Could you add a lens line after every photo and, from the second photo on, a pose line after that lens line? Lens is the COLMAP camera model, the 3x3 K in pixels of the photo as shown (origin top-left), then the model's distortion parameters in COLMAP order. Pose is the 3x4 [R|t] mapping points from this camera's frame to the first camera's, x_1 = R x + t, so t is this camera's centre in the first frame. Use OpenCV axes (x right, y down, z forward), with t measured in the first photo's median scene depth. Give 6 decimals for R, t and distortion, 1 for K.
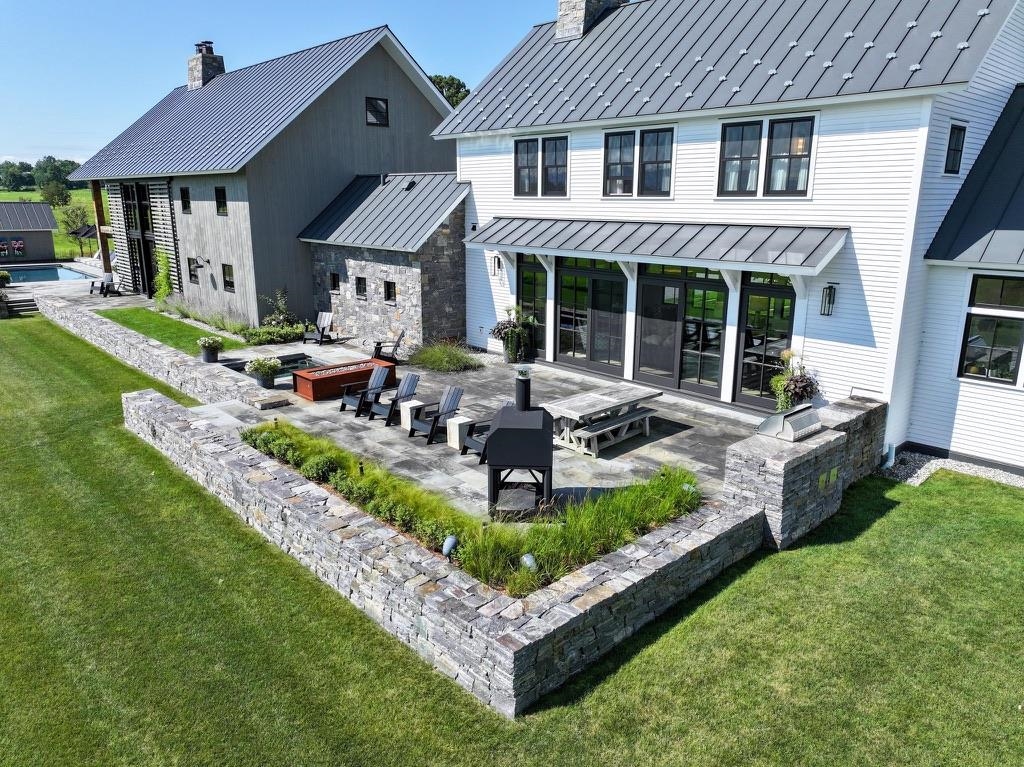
lens RADIAL K [[714.0, 0, 512.0], [0, 714.0, 383.5], [0, 0, 1]] dist [0.005120, 0.007126]
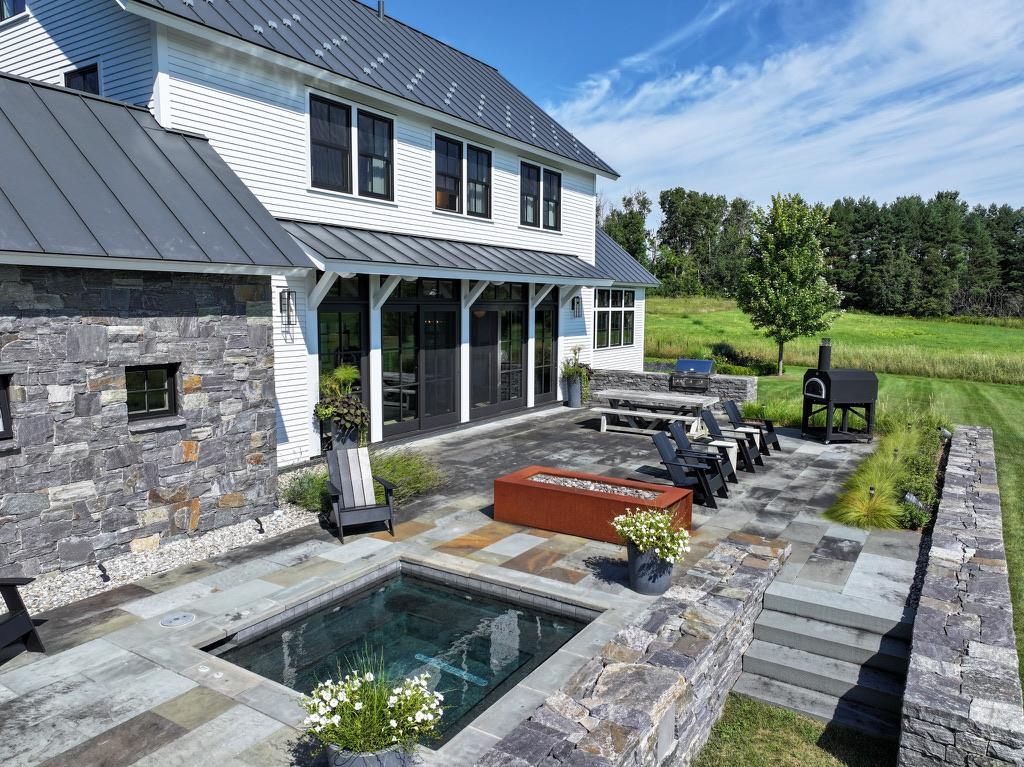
lens RADIAL K [[717.4, 0, 512.0], [0, 717.4, 383.5], [0, 0, 1]] dist [0.004176, -0.000261]
pose [[-0.248850, -0.111275, 0.962129, -0.664436], [0.237557, 0.956022, 0.172011, -0.180868], [-0.938957, 0.271365, -0.211472, 1.080042]]
